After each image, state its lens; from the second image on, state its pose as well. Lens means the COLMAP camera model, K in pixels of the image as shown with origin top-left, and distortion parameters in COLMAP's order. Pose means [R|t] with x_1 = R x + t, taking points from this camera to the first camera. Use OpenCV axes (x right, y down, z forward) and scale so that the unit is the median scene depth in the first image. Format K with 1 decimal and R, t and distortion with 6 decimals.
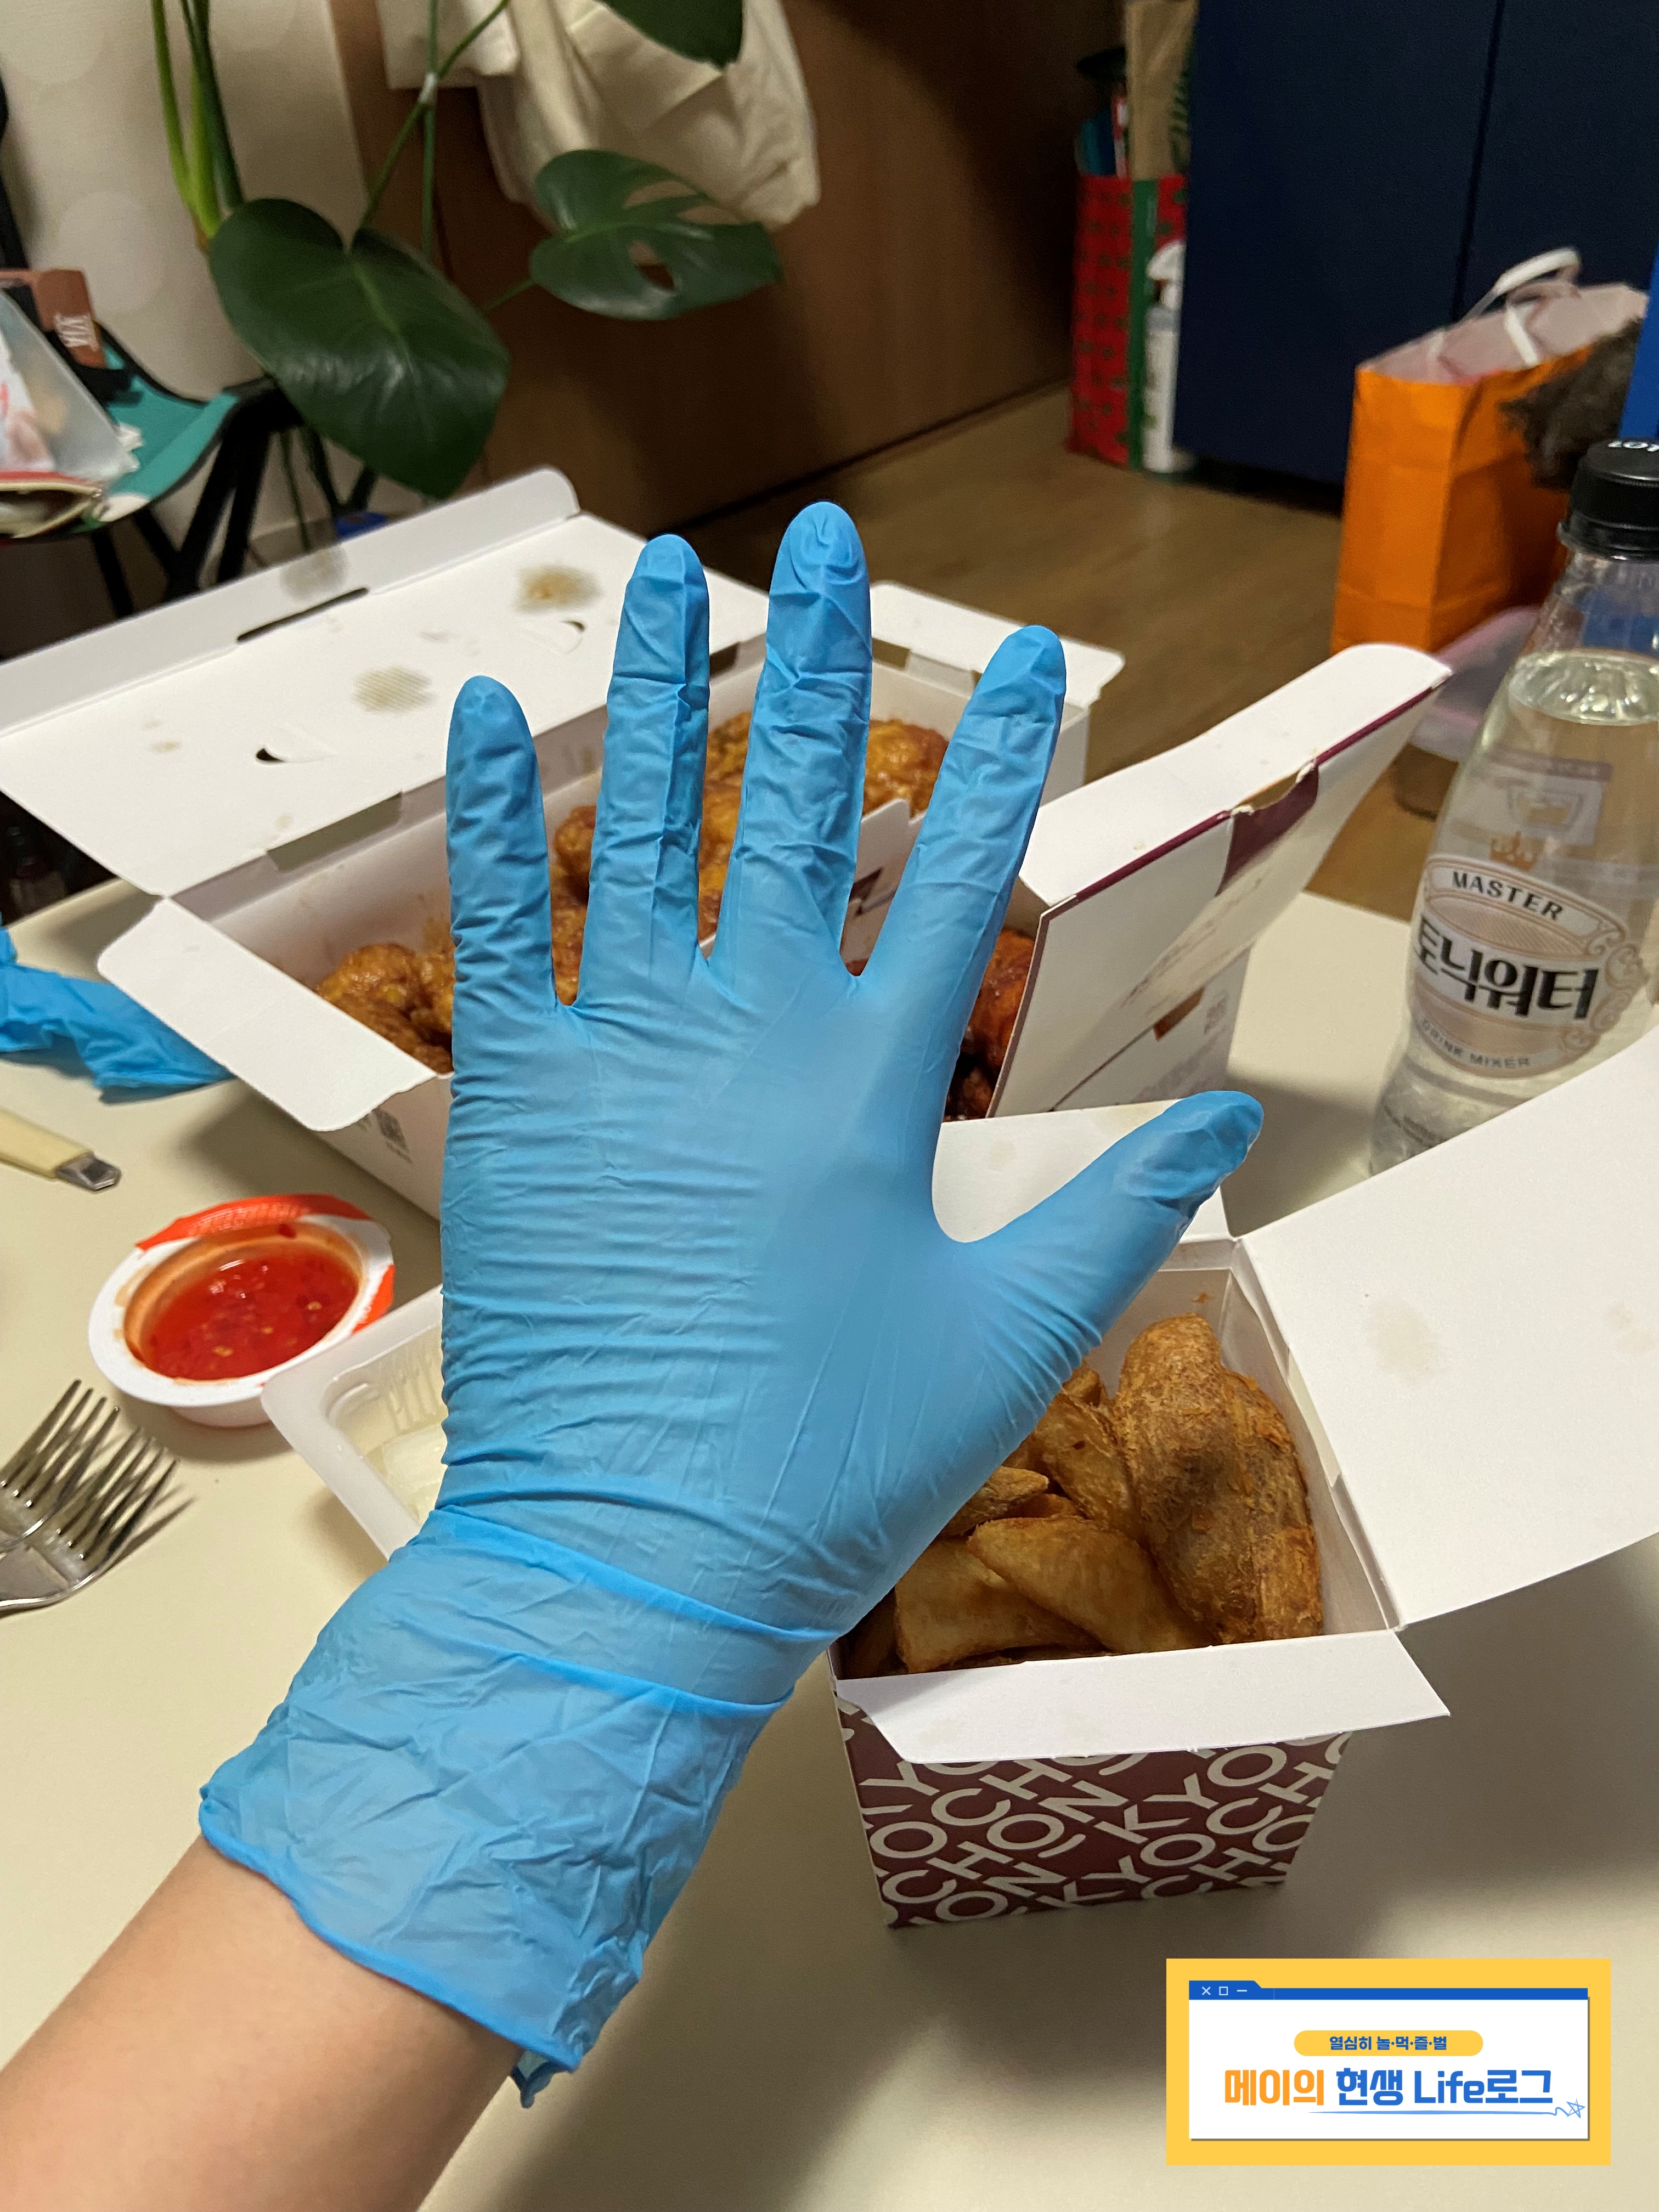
lens RADIAL K [[1657.0, 0, 812.0], [0, 1657.0, 1106.4], [0, 0, 1]] dist [0.025605, -0.028556]
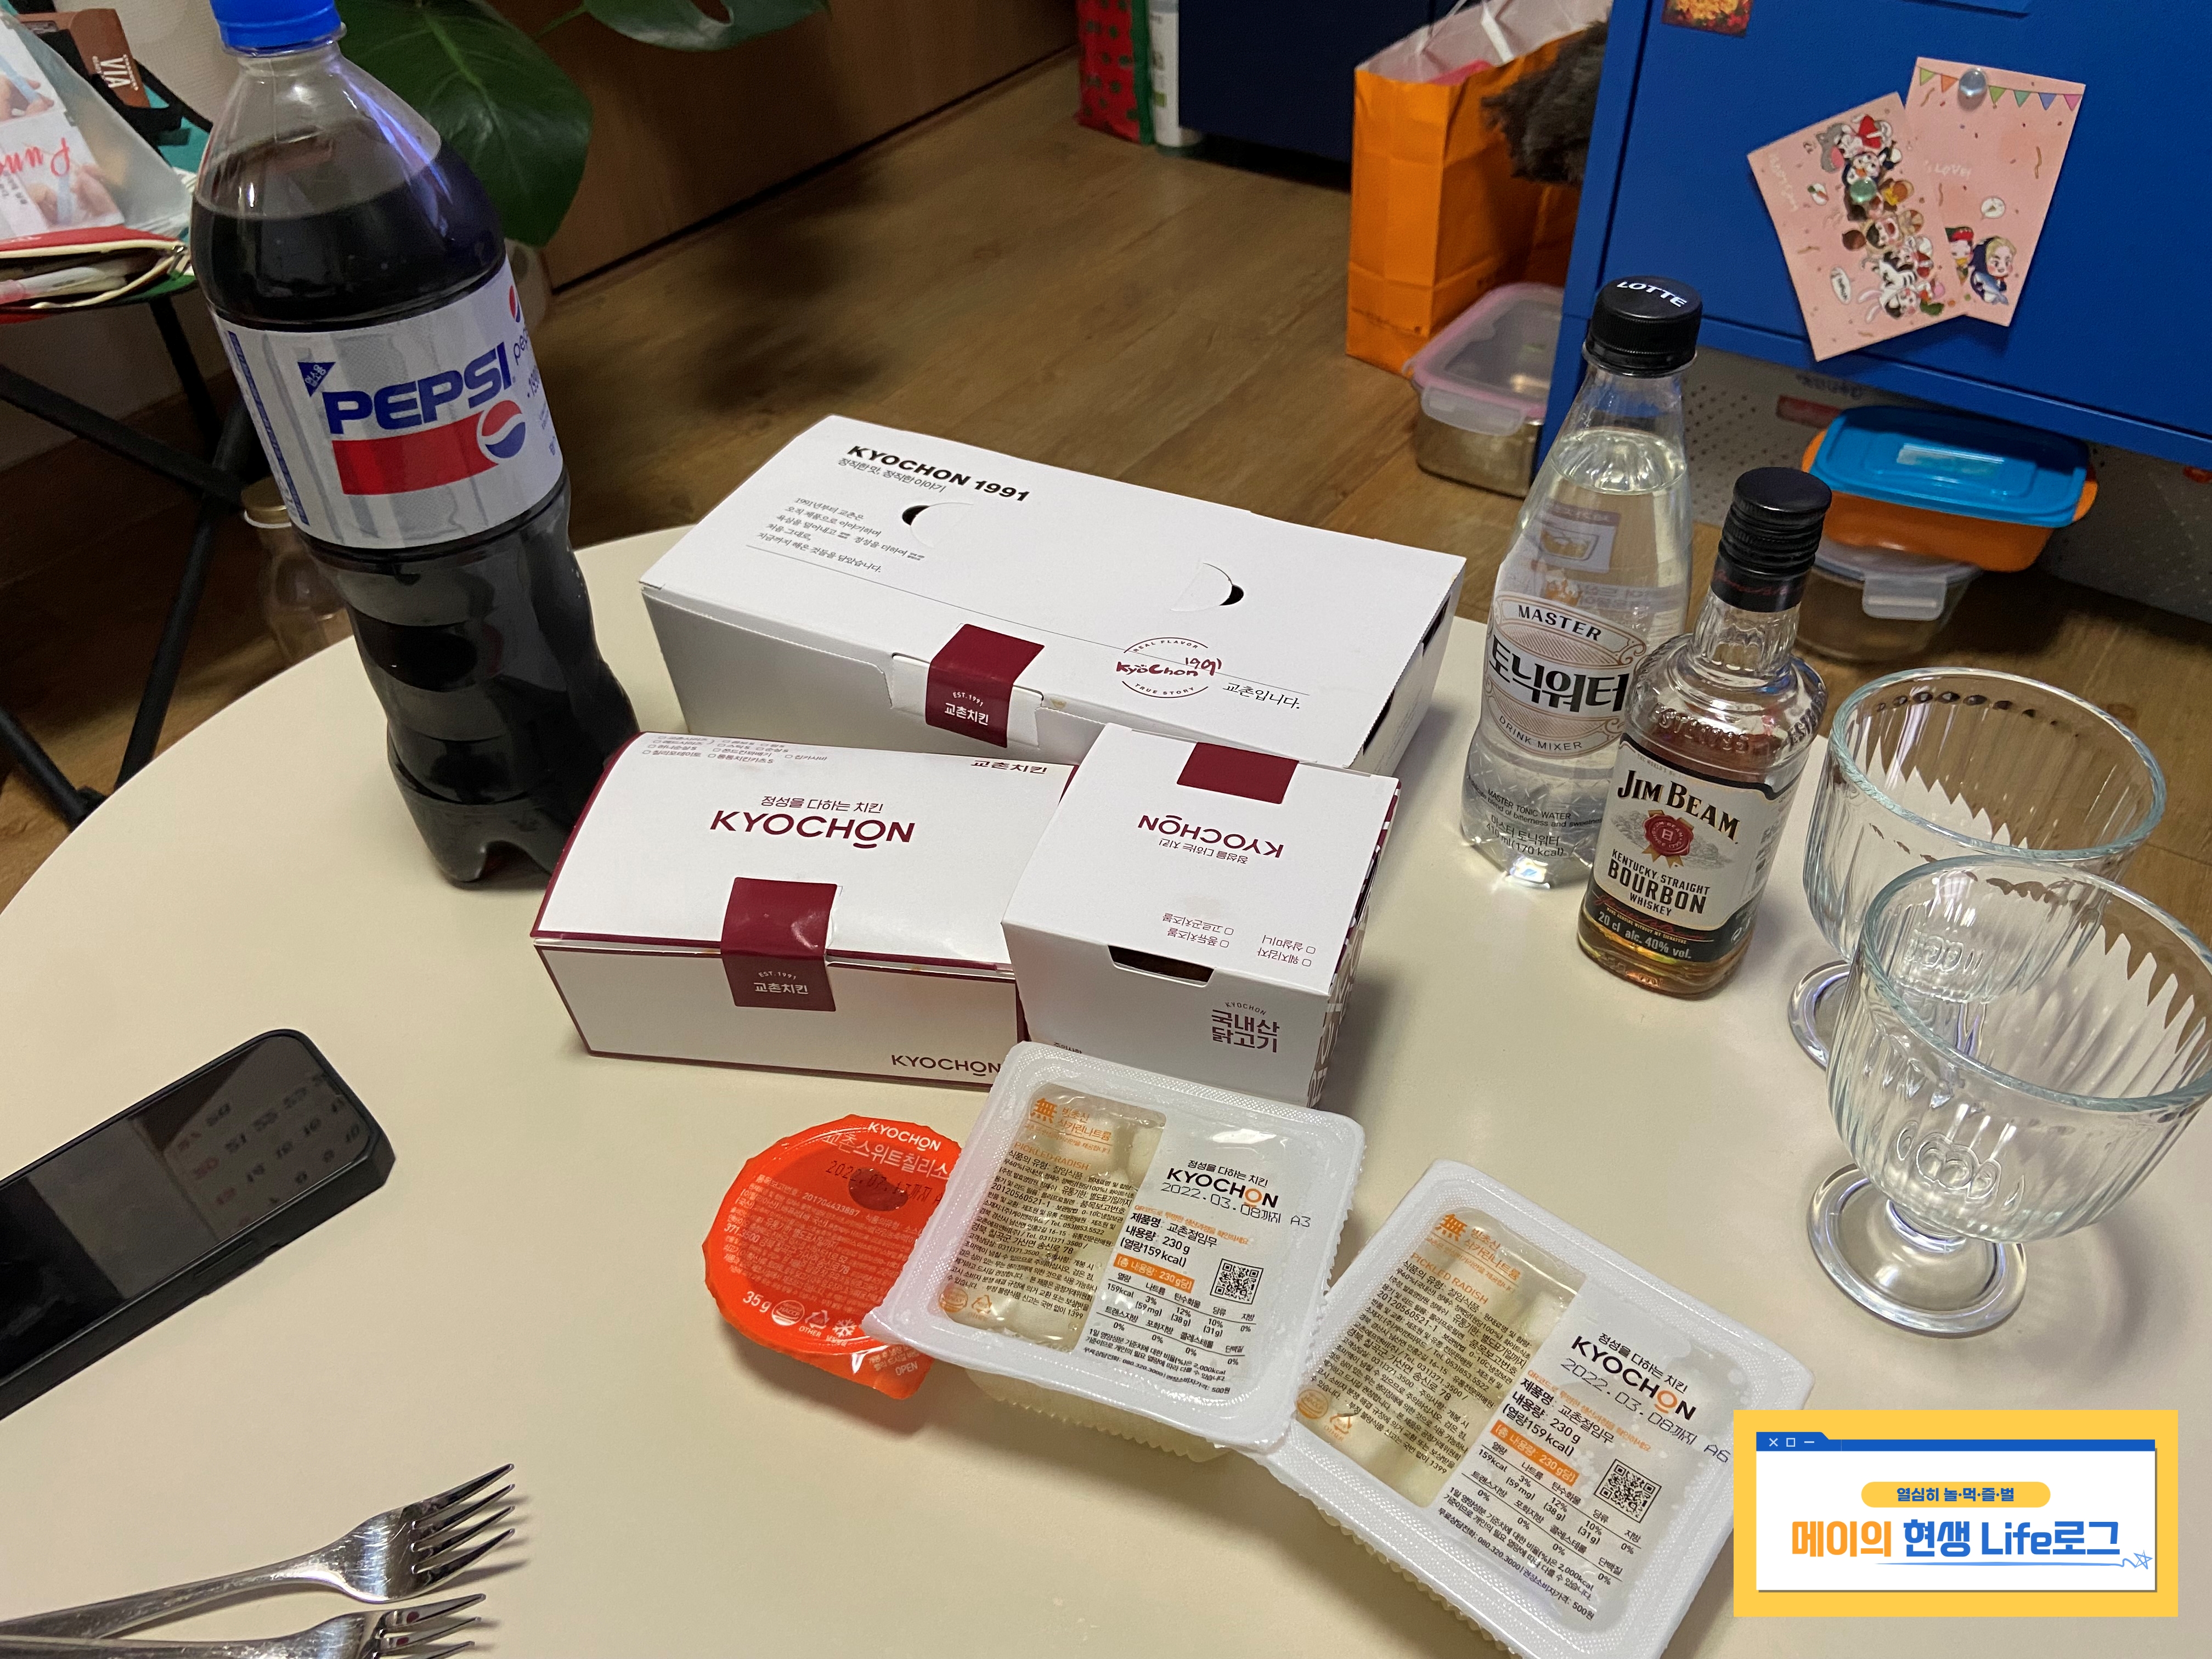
lens RADIAL K [[1657.0, 0, 1112.1], [0, 1657.0, 824.3], [0, 0, 1]] dist [0.025605, -0.028556]
pose [[0.984292, -0.086167, 0.154090, -0.050991], [0.079642, 0.995665, 0.048042, -0.021410], [-0.157562, -0.035016, 0.986888, -0.084911]]
